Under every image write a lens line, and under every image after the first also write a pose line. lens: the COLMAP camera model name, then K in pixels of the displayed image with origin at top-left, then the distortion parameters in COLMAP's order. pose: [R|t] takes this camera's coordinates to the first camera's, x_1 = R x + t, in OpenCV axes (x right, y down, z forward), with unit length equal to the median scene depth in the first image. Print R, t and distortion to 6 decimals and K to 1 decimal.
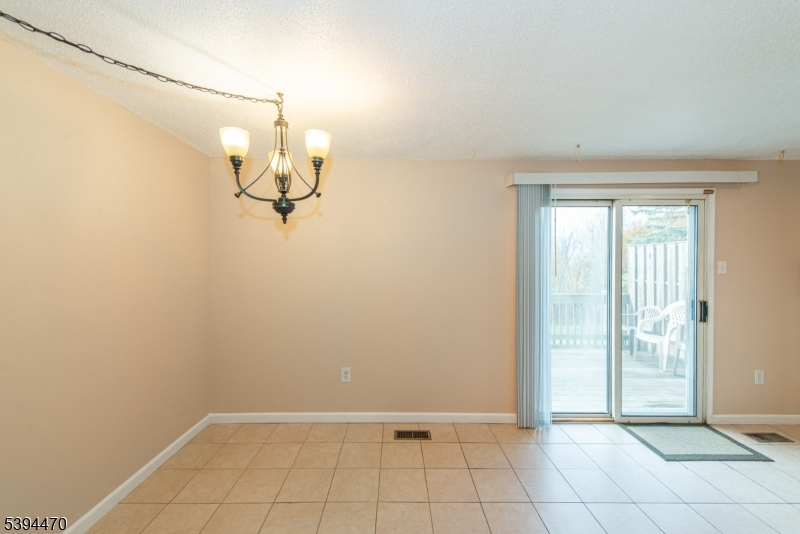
lens RADIAL K [[313.5, 0, 403.1], [0, 313.5, 266.0], [0, 0, 1]] dist [0.001800, 0.000137]
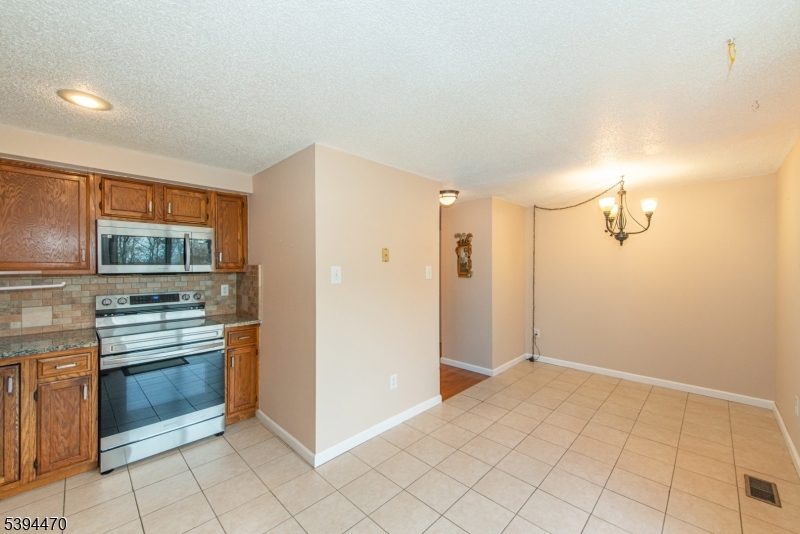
lens RADIAL K [[313.5, 0, 403.1], [0, 313.5, 266.0], [0, 0, 1]] dist [0.001800, 0.000137]
pose [[-0.703815, -0.002105, -0.710380, 0.649365], [-0.009527, 0.999934, 0.006476, -0.005710], [0.710320, 0.011326, -0.703788, 0.490956]]
